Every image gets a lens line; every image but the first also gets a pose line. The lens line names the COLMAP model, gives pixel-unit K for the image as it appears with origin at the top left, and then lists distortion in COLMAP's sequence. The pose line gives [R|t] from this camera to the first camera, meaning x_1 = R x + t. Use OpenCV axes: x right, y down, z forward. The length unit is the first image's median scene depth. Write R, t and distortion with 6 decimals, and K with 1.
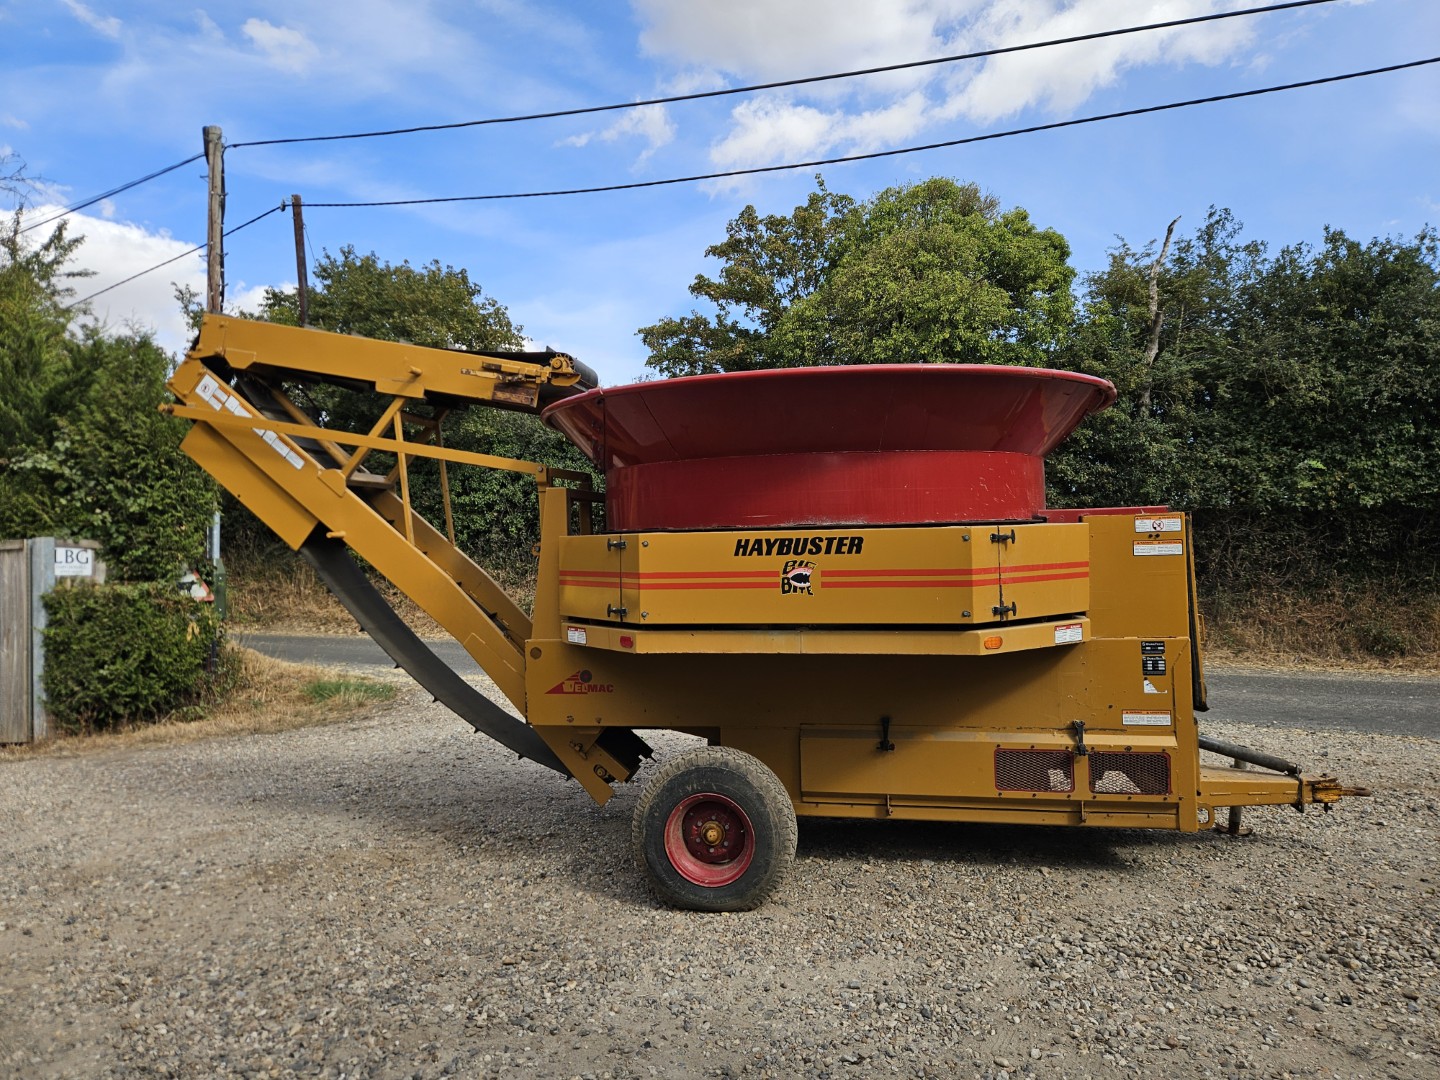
lens RADIAL K [[960.6, 0, 697.3], [0, 960.6, 524.2], [0, 0, 1]] dist [0.068196, -0.048858]
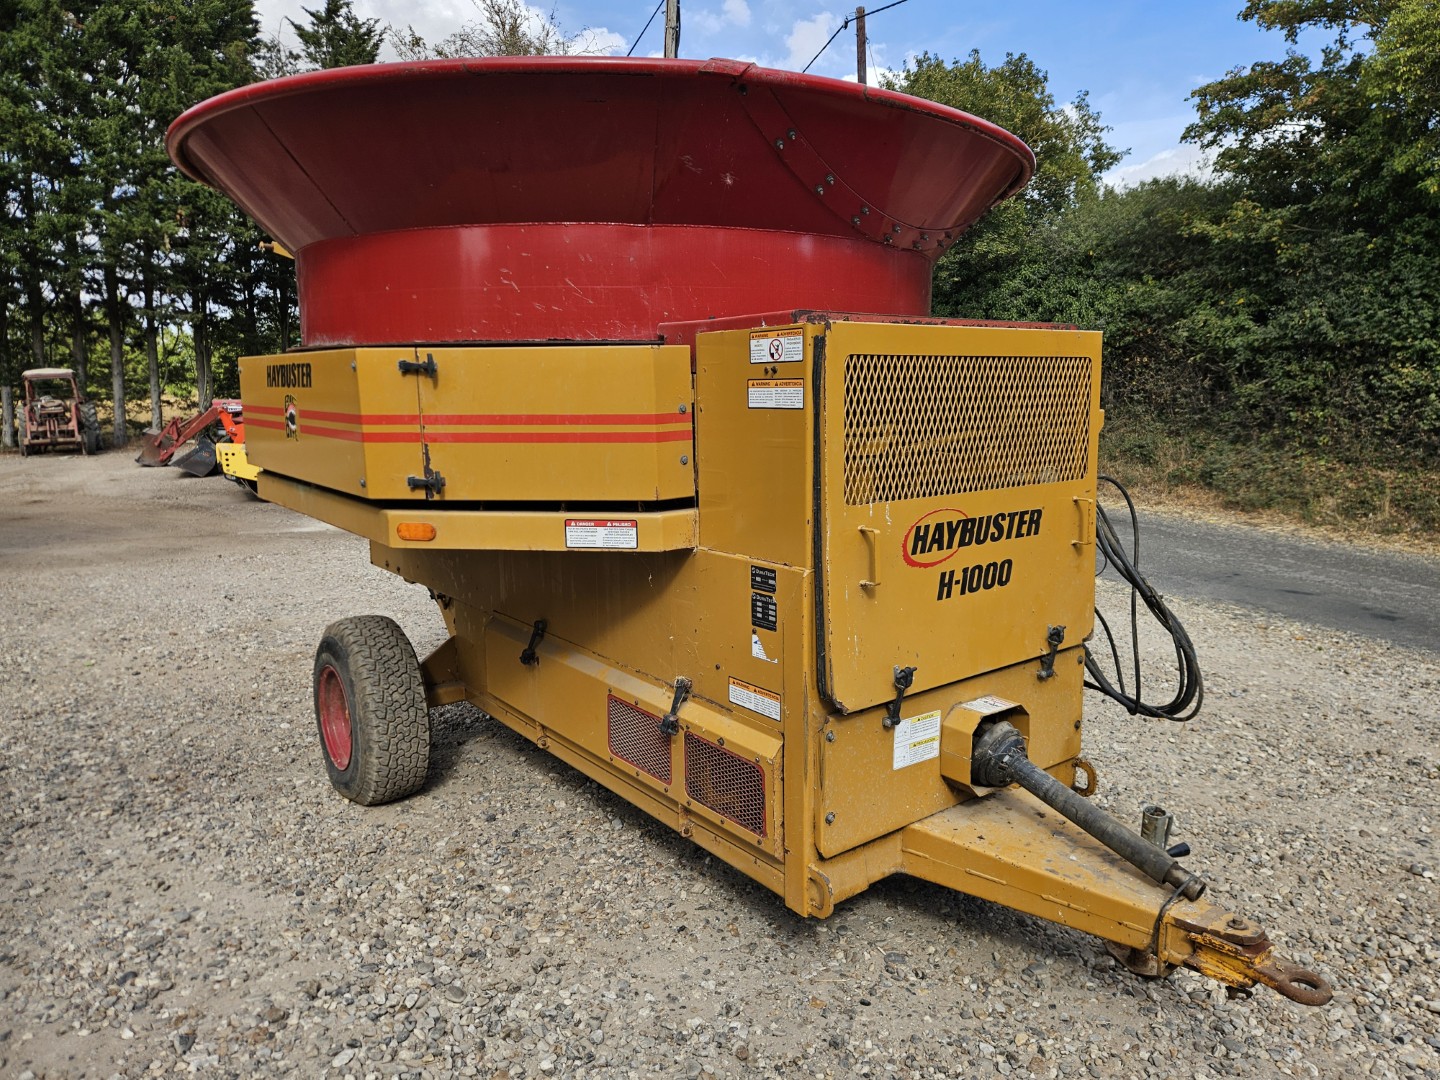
lens RADIAL K [[960.6, 0, 718.8], [0, 960.6, 542.6], [0, 0, 1]] dist [0.068196, -0.048858]
pose [[0.743982, 0.127478, -0.655927, 0.796052], [-0.003905, 0.982446, 0.186507, 0.006747], [0.668188, -0.136197, 0.731420, 0.590580]]
